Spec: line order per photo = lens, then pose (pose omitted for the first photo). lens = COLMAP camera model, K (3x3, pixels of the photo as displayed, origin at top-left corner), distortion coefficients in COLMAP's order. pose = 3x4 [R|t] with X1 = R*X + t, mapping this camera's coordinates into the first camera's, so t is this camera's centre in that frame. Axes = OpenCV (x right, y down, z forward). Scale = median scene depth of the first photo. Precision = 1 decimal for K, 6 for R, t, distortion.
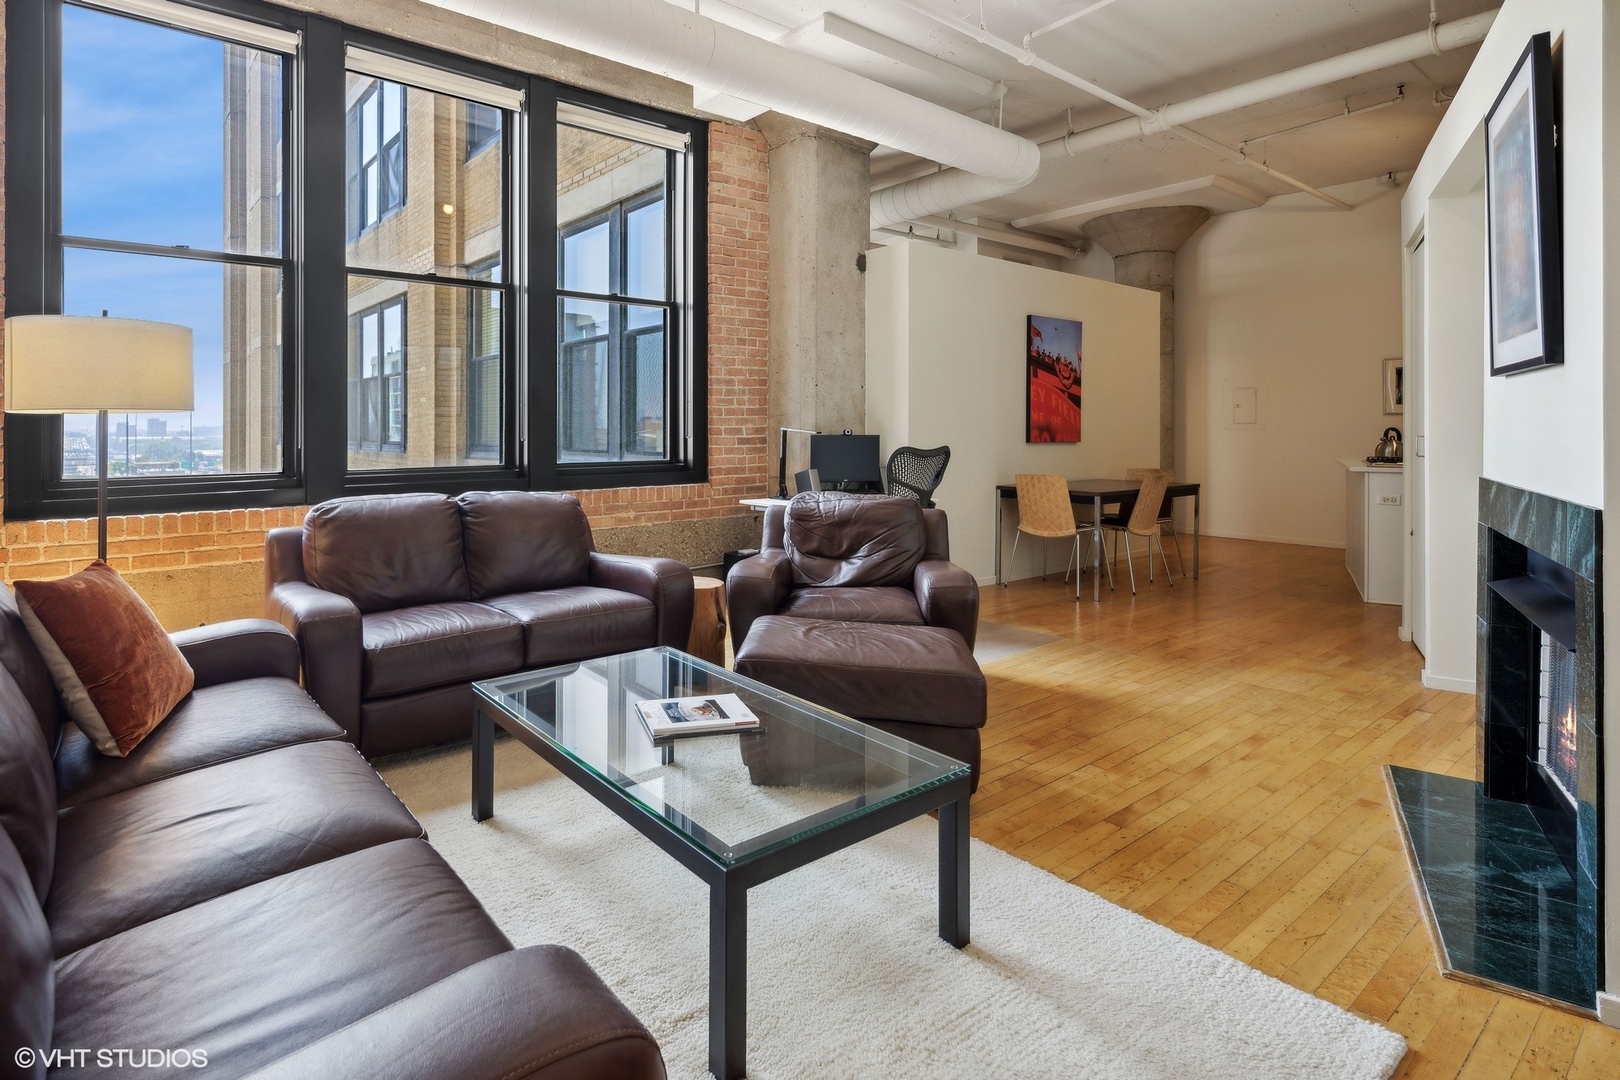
lens RADIAL K [[813.3, 0, 677.6], [0, 813.3, 425.5], [0, 0, 1]] dist [0.010211, -0.005374]
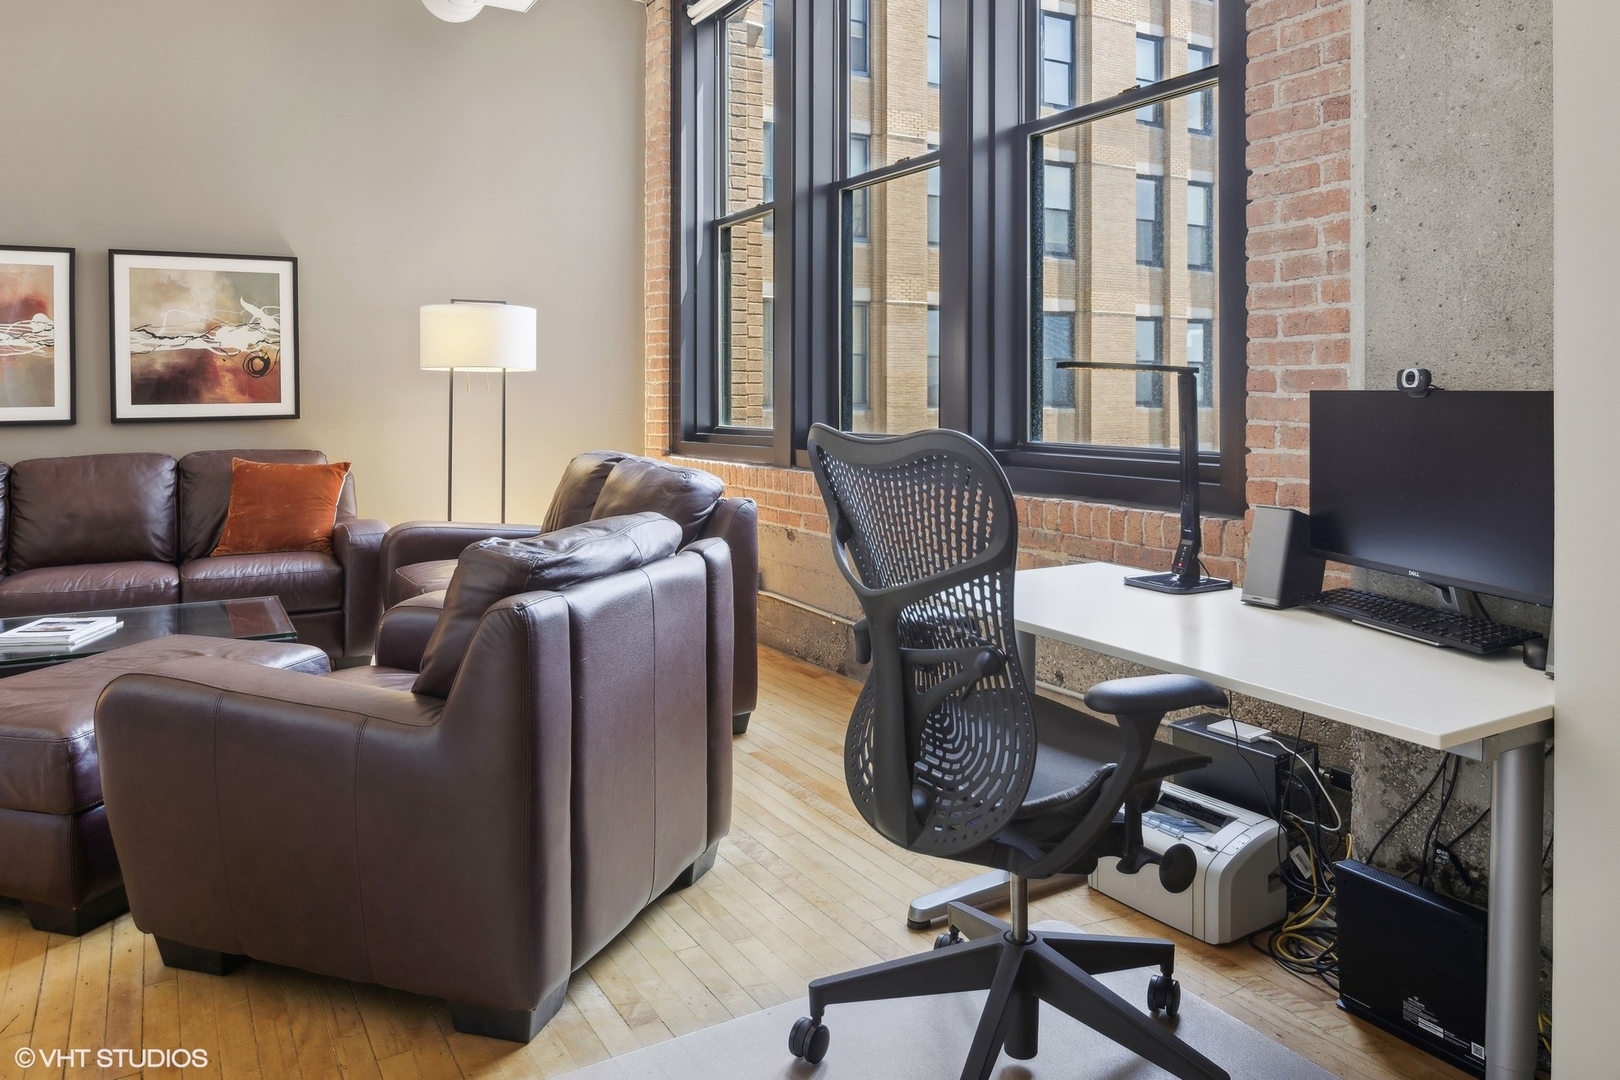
lens RADIAL K [[1146.5, 0, 820.7], [0, 1146.5, 395.9], [0, 0, 1]] dist [-0.004507, -0.010419]
pose [[-0.099521, 0.003987, -0.995027, 0.566950], [0.004235, 0.999985, 0.003583, 0.011291], [0.995026, -0.003858, -0.099536, 0.844168]]
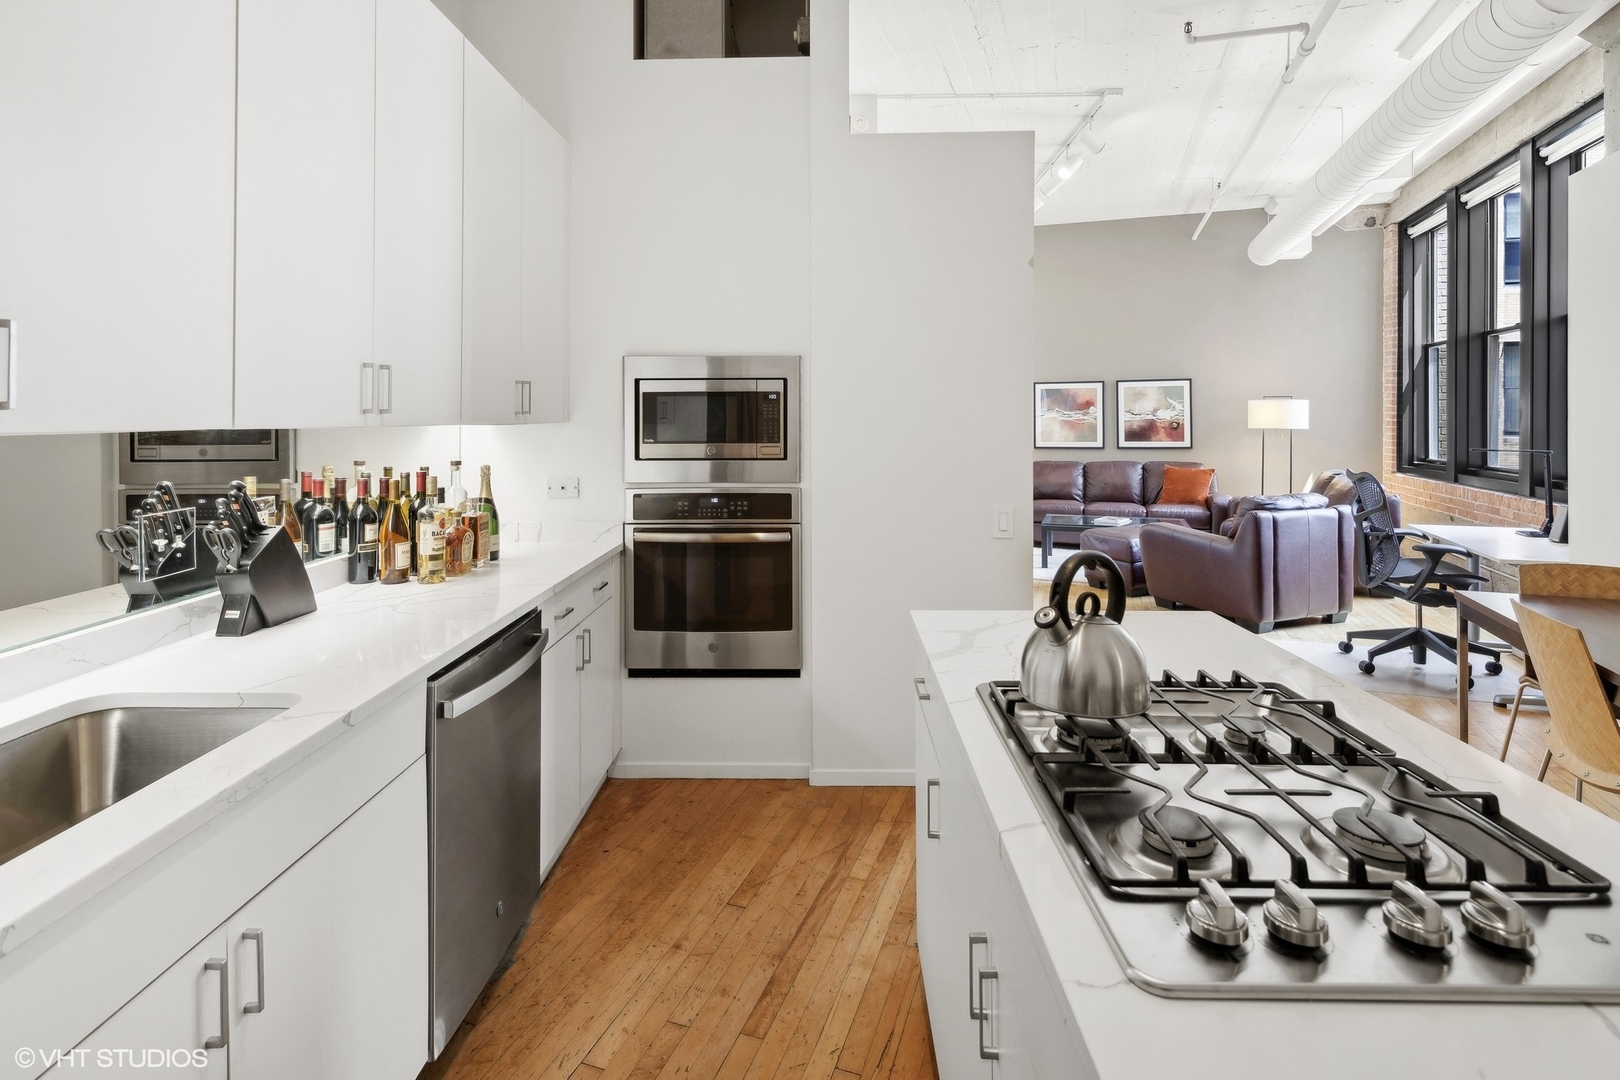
lens RADIAL K [[813.3, 0, 801.1], [0, 813.3, 417.4], [0, 0, 1]] dist [0.010211, -0.005374]
pose [[-0.826067, 0.005648, -0.563543, 1.155558], [0.005956, 0.999981, 0.001292, -0.034145], [0.563540, -0.002289, -0.826086, 1.181293]]
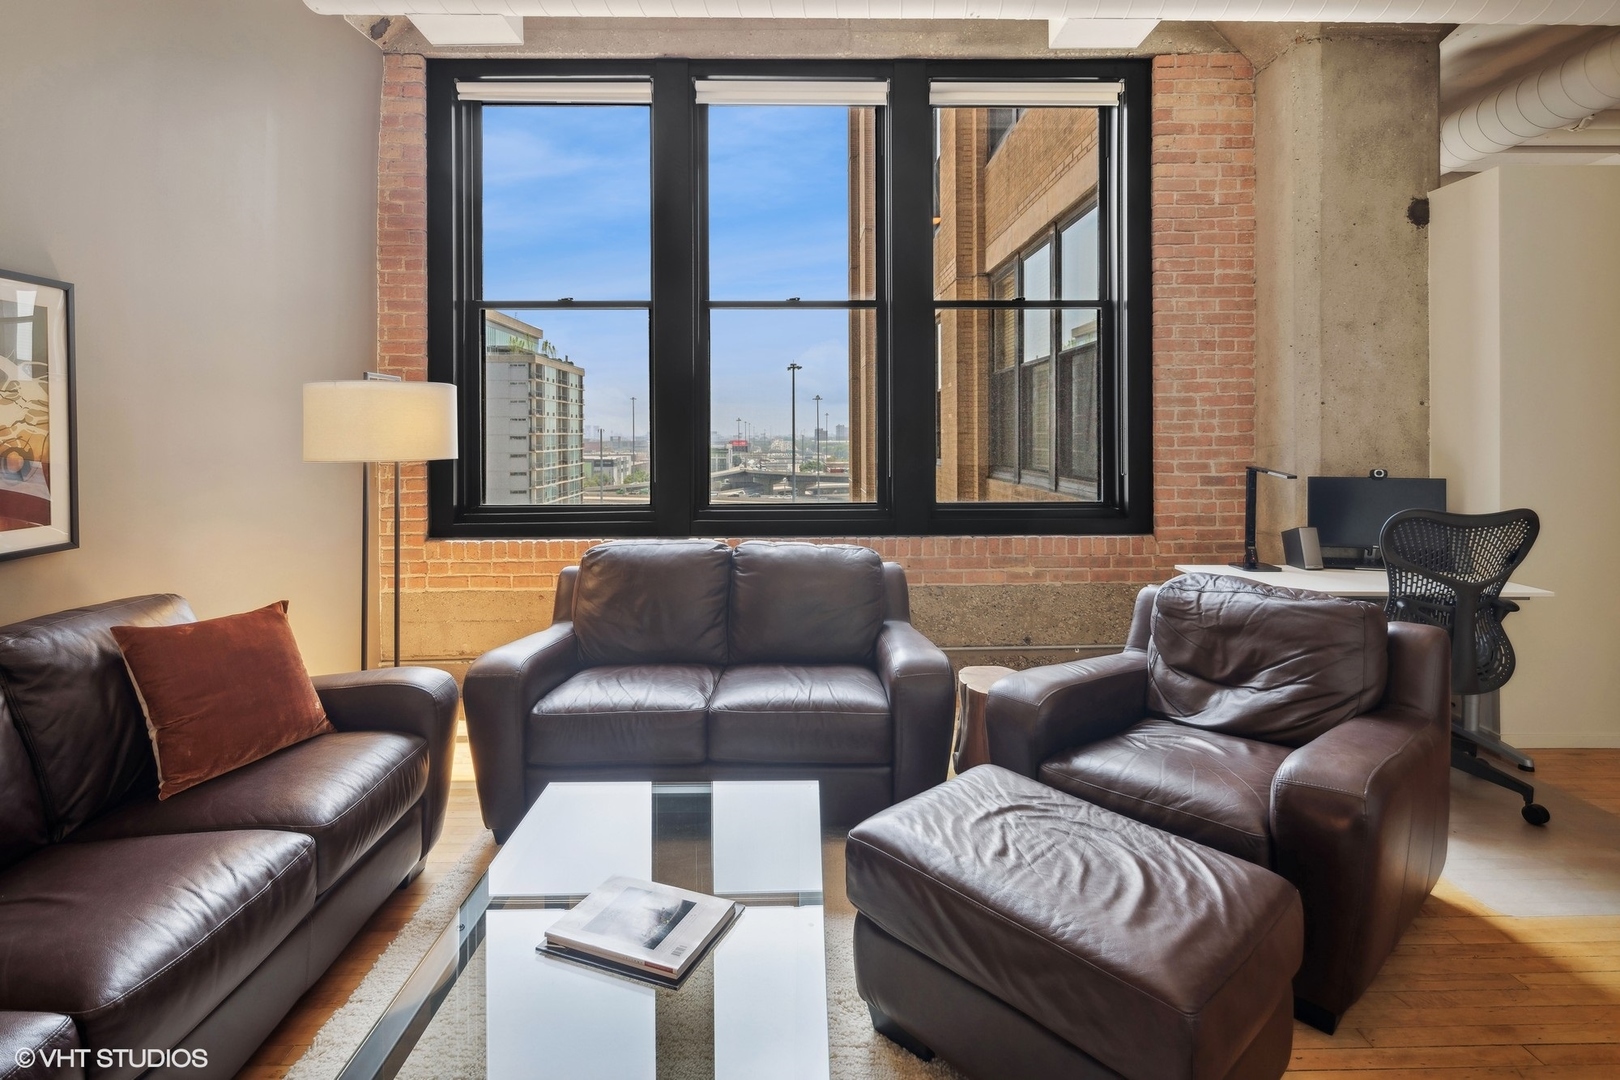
lens RADIAL K [[813.3, 0, 810.6], [0, 813.3, 432.3], [0, 0, 1]] dist [0.010211, -0.005374]
pose [[0.819921, -0.000333, -0.572477, 0.208112], [0.001851, 0.999996, 0.002070, -0.027075], [0.572474, -0.002757, 0.819918, 0.193137]]
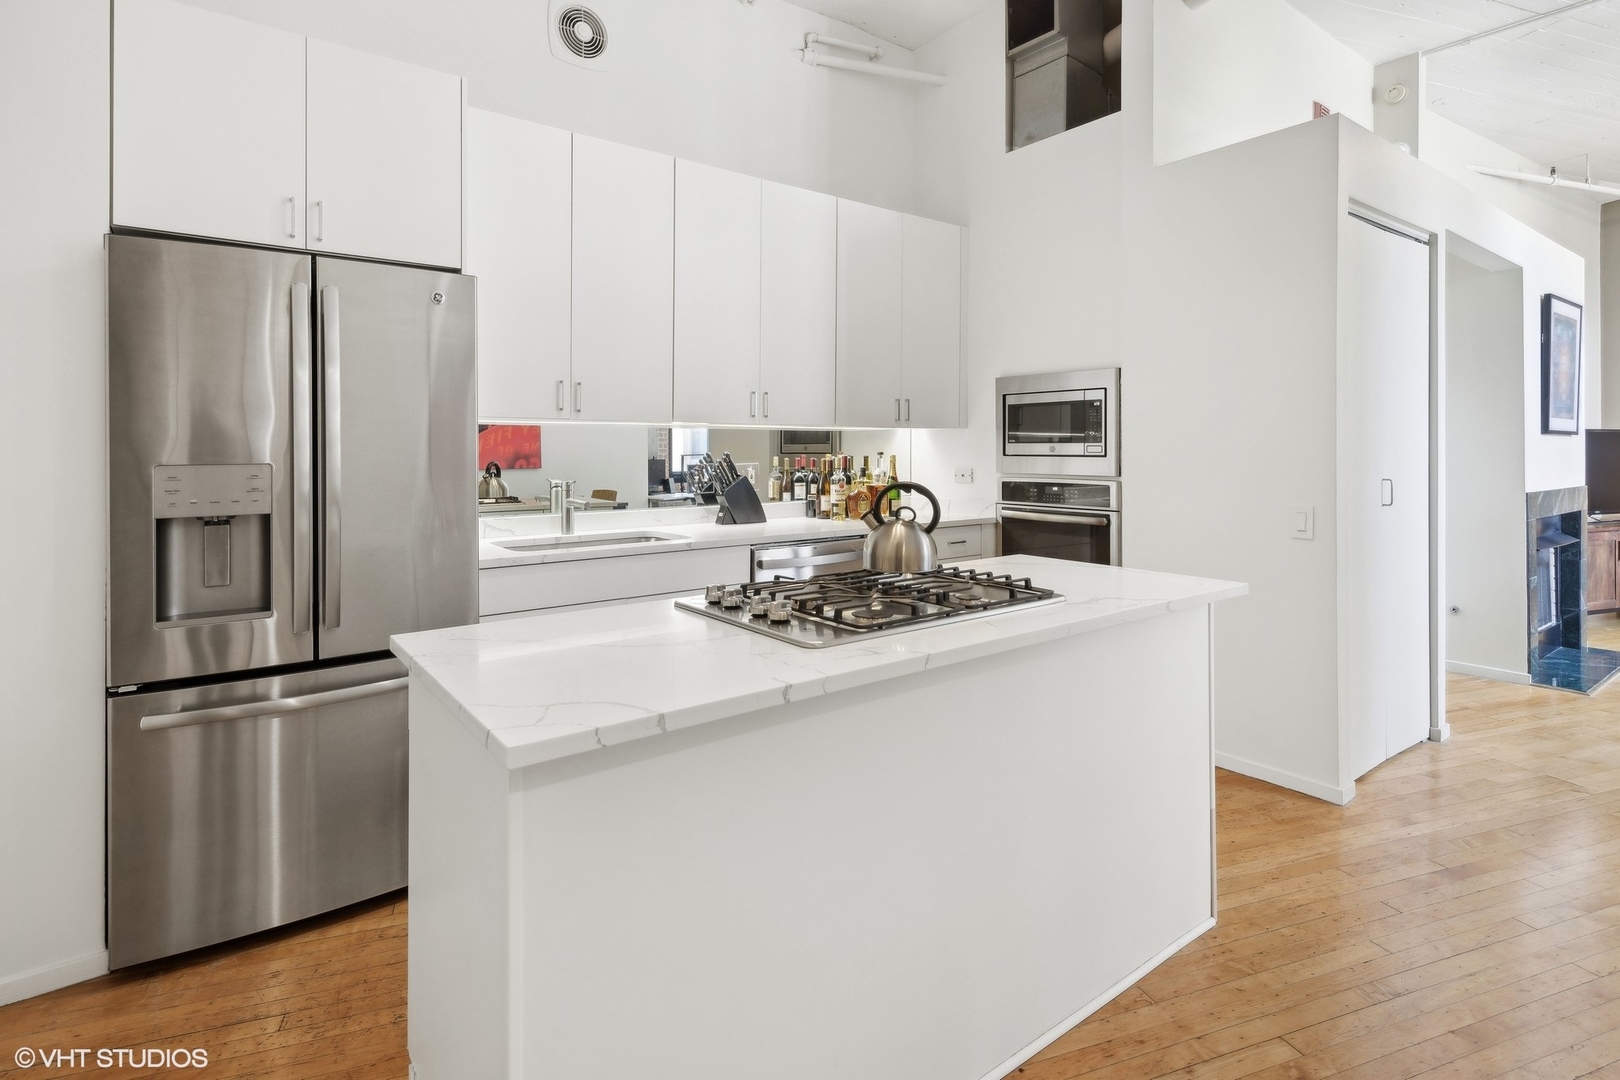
lens RADIAL K [[813.3, 0, 829.6], [0, 813.3, 441.4], [0, 0, 1]] dist [0.010211, -0.005374]
pose [[-0.962663, 0.003363, 0.270683, 0.895347], [0.001258, 0.999968, -0.007949, -0.012786], [-0.270701, -0.007312, -0.962636, 1.402065]]
